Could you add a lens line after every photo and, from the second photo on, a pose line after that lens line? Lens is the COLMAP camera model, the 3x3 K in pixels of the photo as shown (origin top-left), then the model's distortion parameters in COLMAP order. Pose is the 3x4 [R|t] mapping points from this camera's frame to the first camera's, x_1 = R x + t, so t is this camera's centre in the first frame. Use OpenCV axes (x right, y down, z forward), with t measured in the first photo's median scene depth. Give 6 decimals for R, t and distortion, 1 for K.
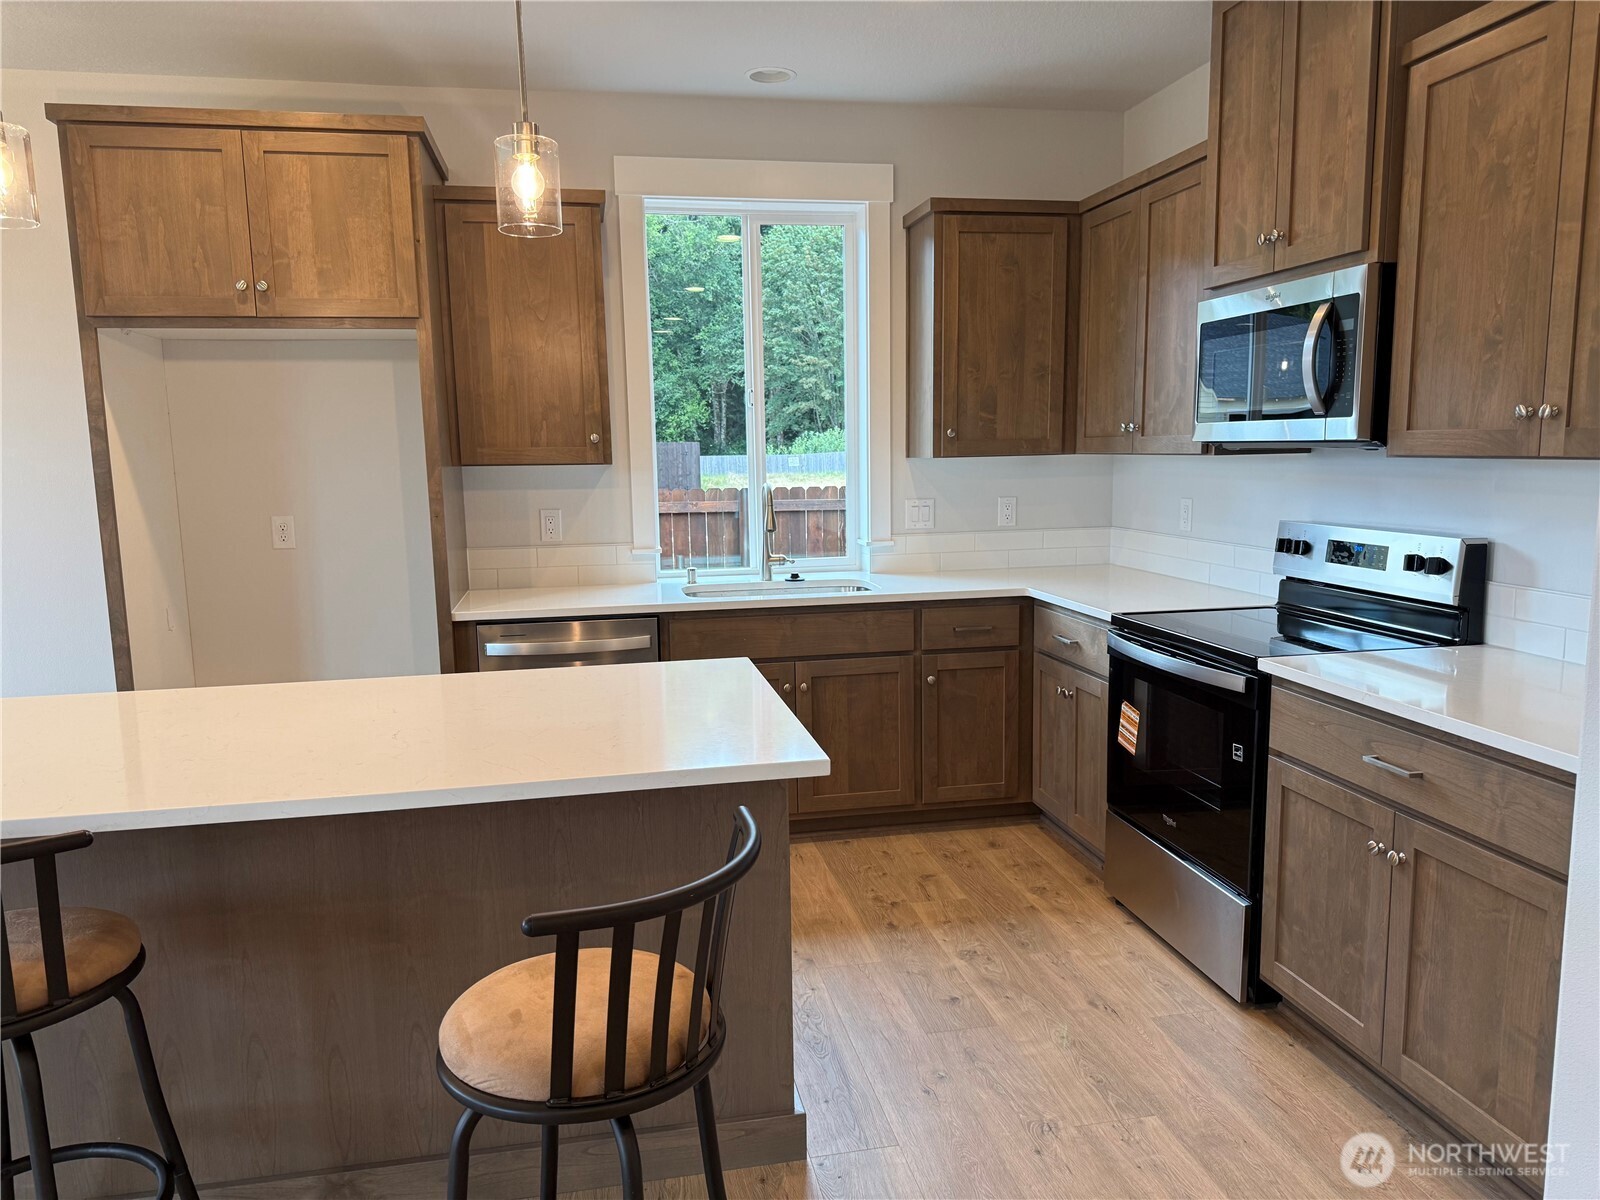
lens RADIAL K [[1122.0, 0, 793.5], [0, 1122.0, 607.7], [0, 0, 1]] dist [0.082354, -0.110963]
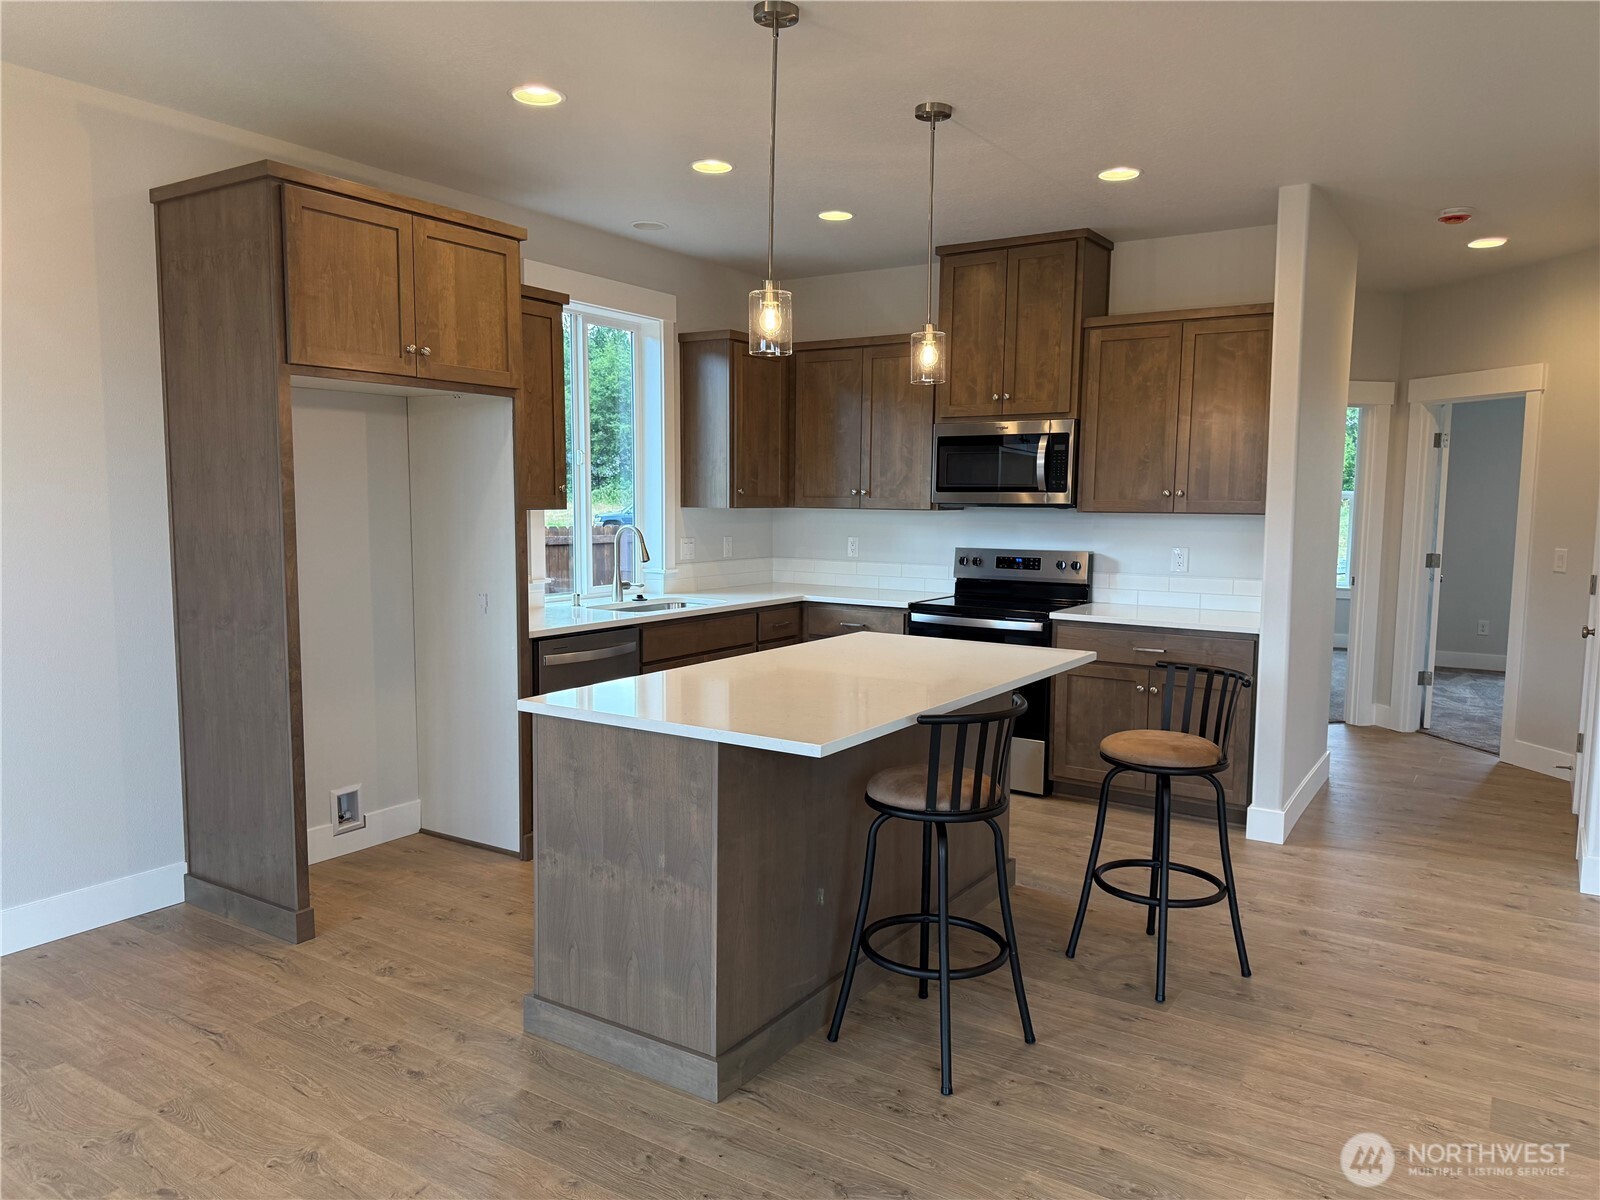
lens RADIAL K [[1122.0, 0, 795.2], [0, 1122.0, 608.4], [0, 0, 1]] dist [0.082354, -0.110963]
pose [[0.696992, -0.049743, 0.715352, -1.036498], [0.081688, 0.996605, -0.010291, 0.016482], [-0.712411, 0.065608, 0.698689, -0.043013]]
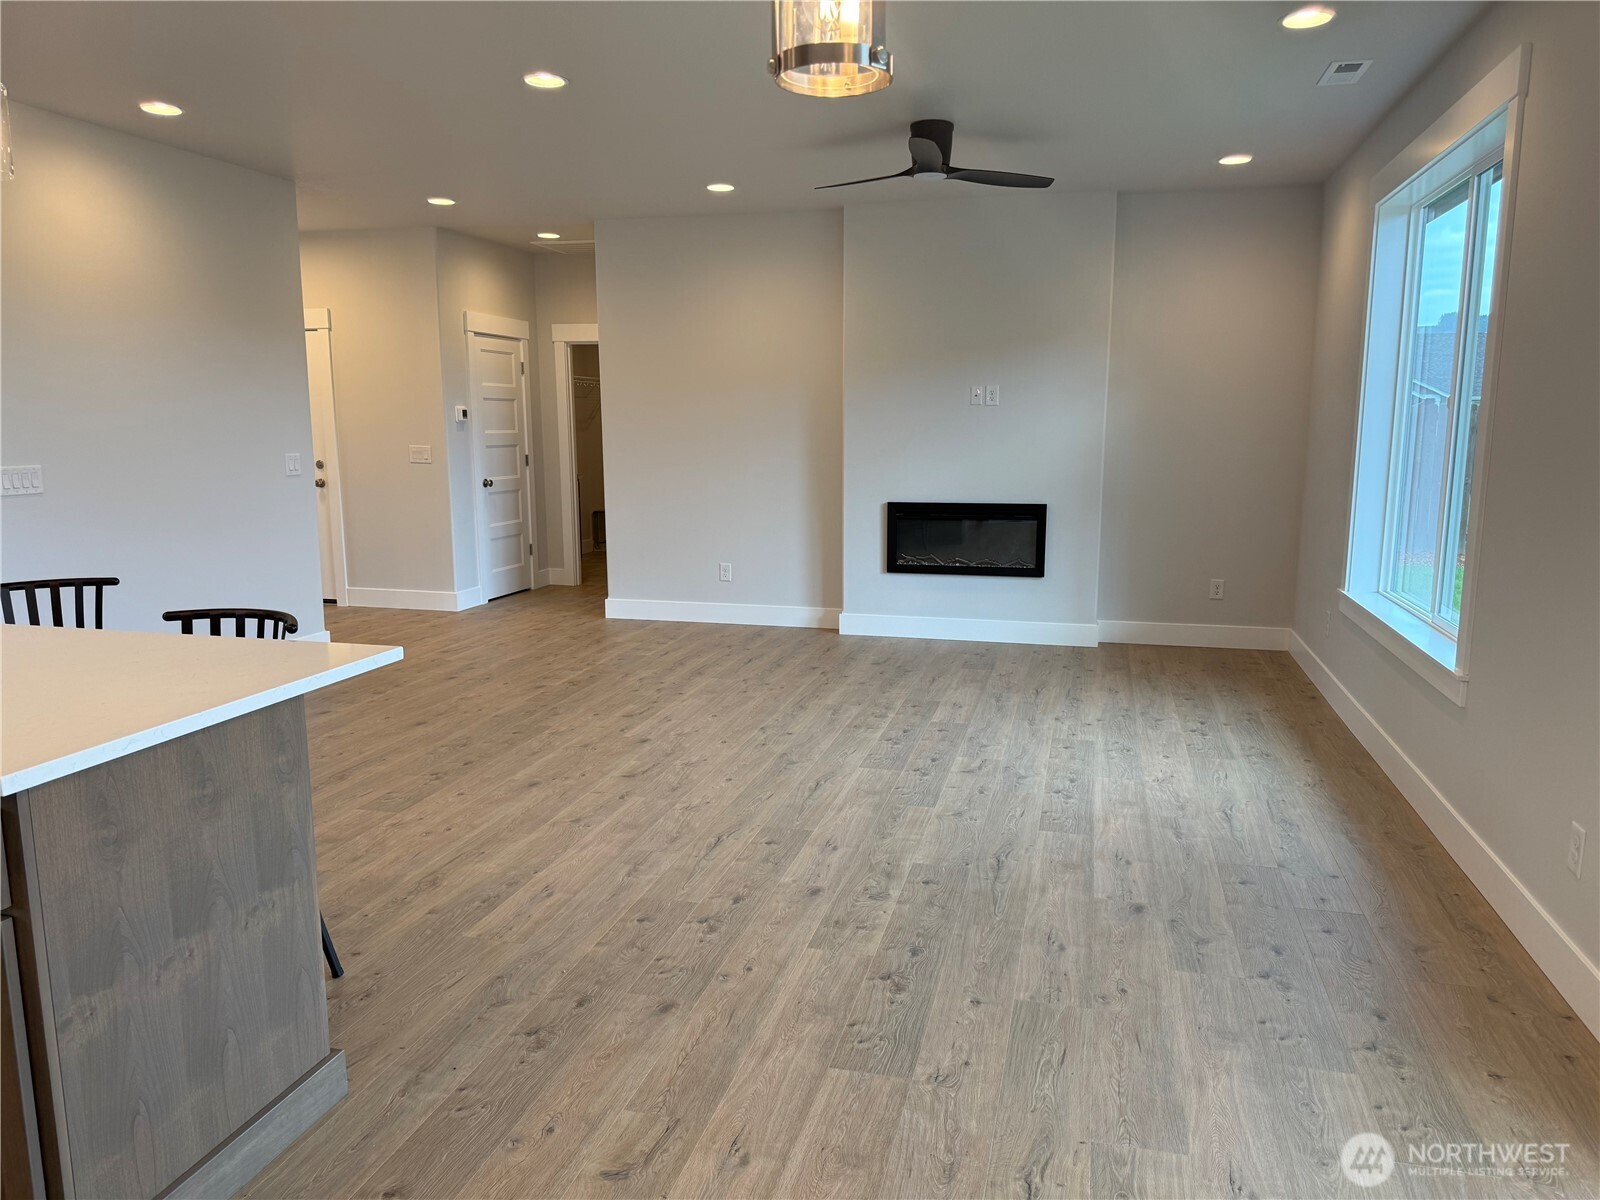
lens RADIAL K [[1122.0, 0, 812.2], [0, 1122.0, 603.1], [0, 0, 1]] dist [0.082354, -0.110963]
pose [[-0.906004, -0.051559, 0.420117, -1.059548], [0.075405, 0.957015, 0.280066, -0.114261], [-0.416498, 0.285420, -0.863172, 0.974140]]
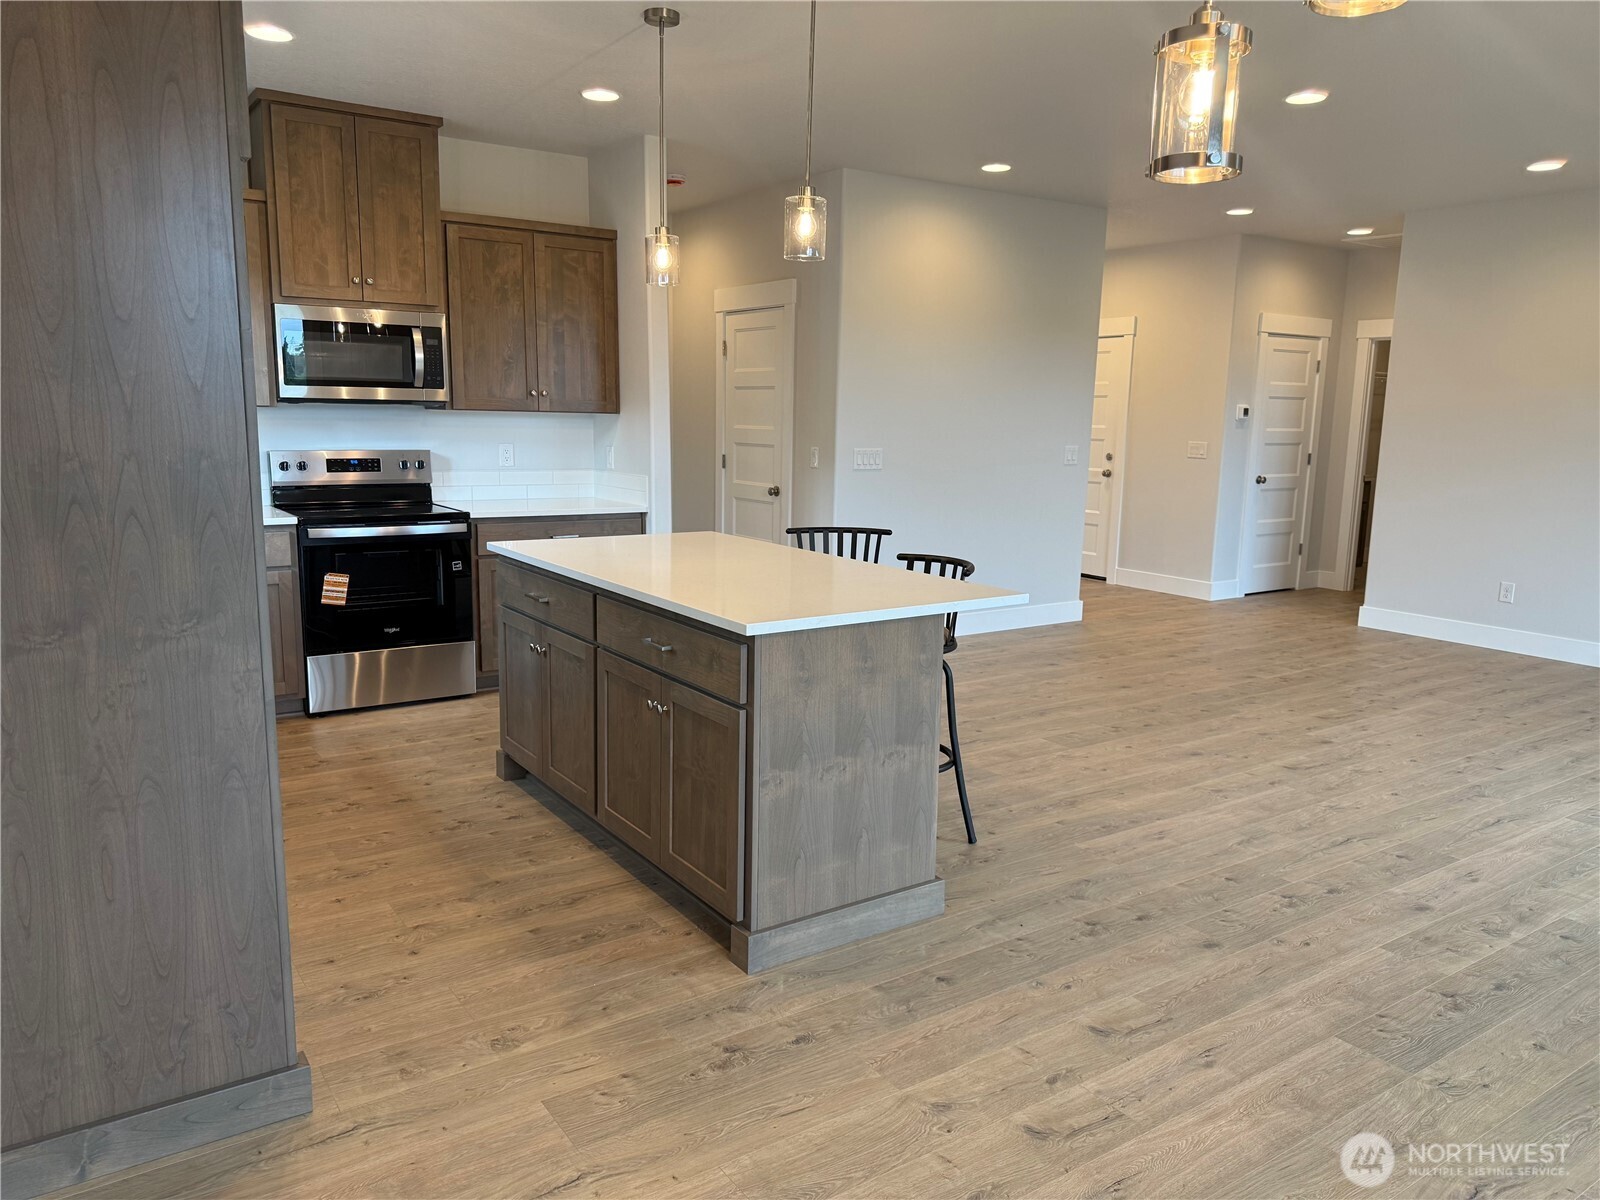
lens RADIAL K [[1122.0, 0, 795.8], [0, 1122.0, 601.7], [0, 0, 1]] dist [0.082354, -0.110963]
pose [[-0.396743, -0.144488, 0.906487, -1.290541], [0.120816, 0.970723, 0.207605, -0.114314], [-0.909944, 0.191884, -0.367671, 0.984421]]
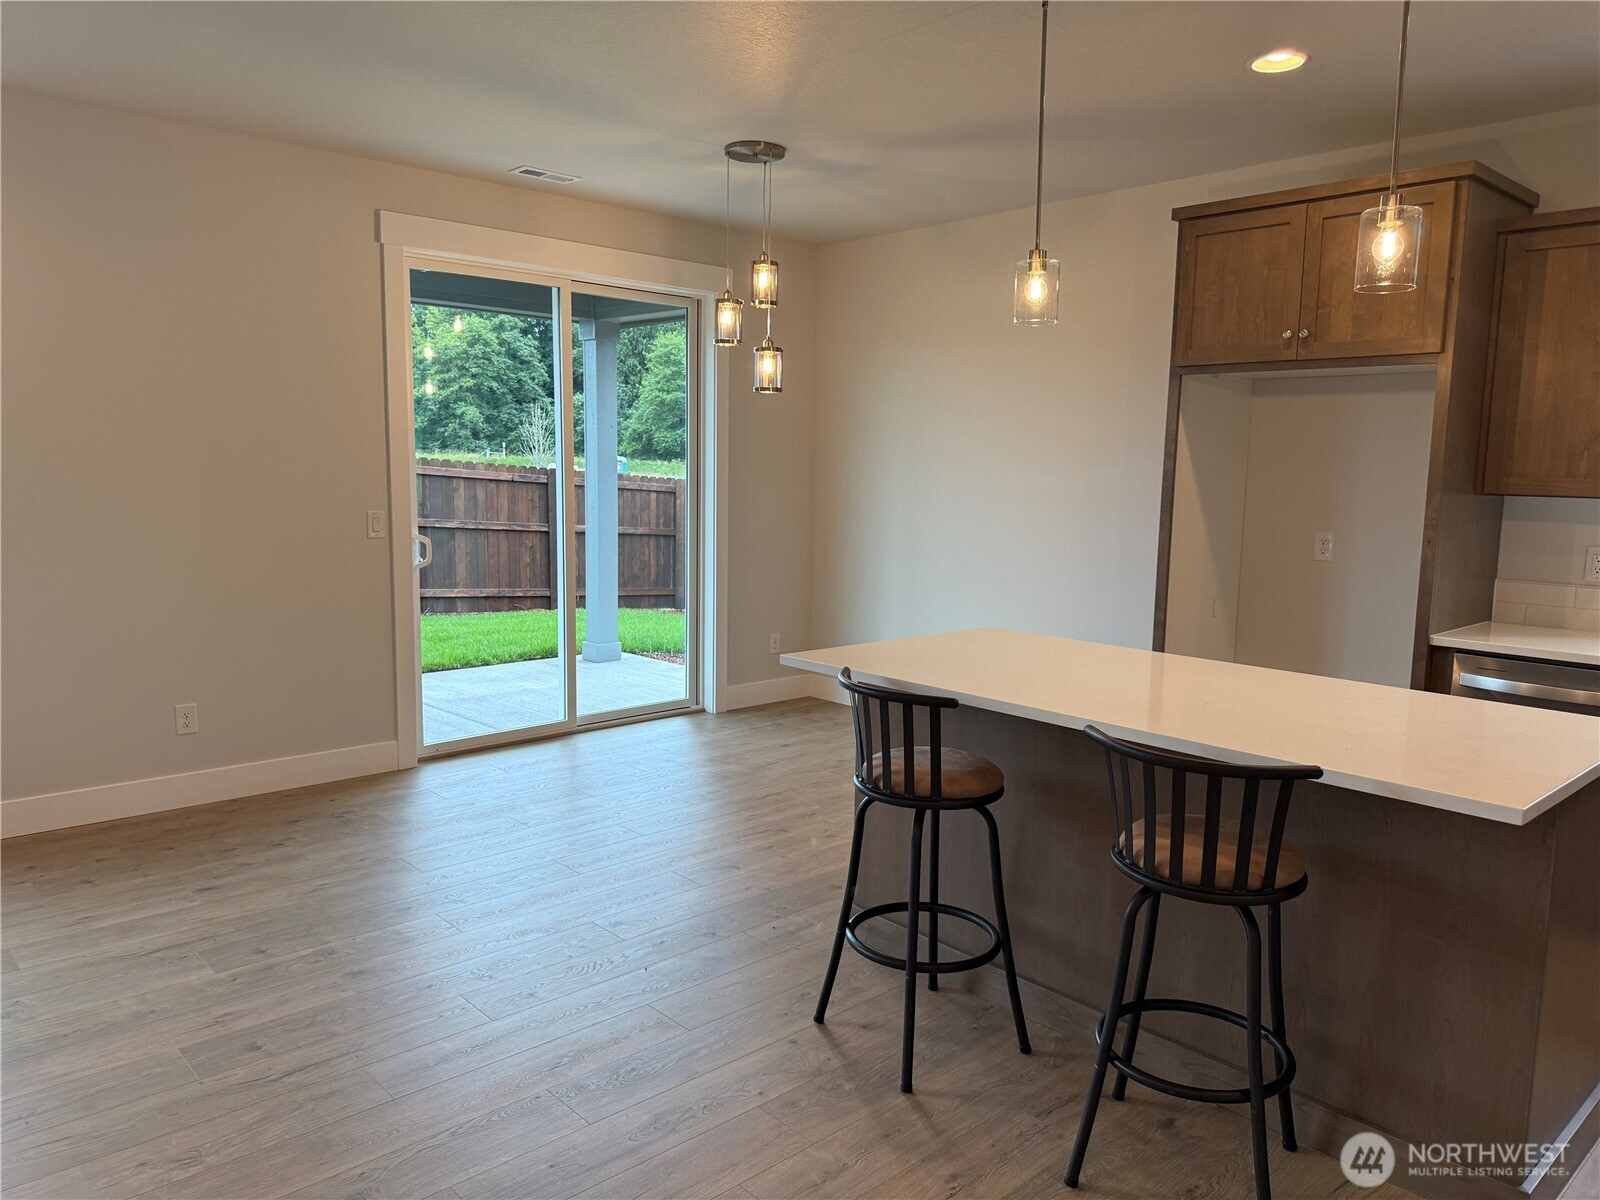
lens RADIAL K [[1122.0, 0, 797.3], [0, 1122.0, 603.4], [0, 0, 1]] dist [0.082354, -0.110963]
pose [[0.524333, 0.133466, -0.840988, 0.281297], [-0.148814, 0.986803, 0.063826, -0.006113], [0.838409, 0.091685, 0.537276, -0.039982]]
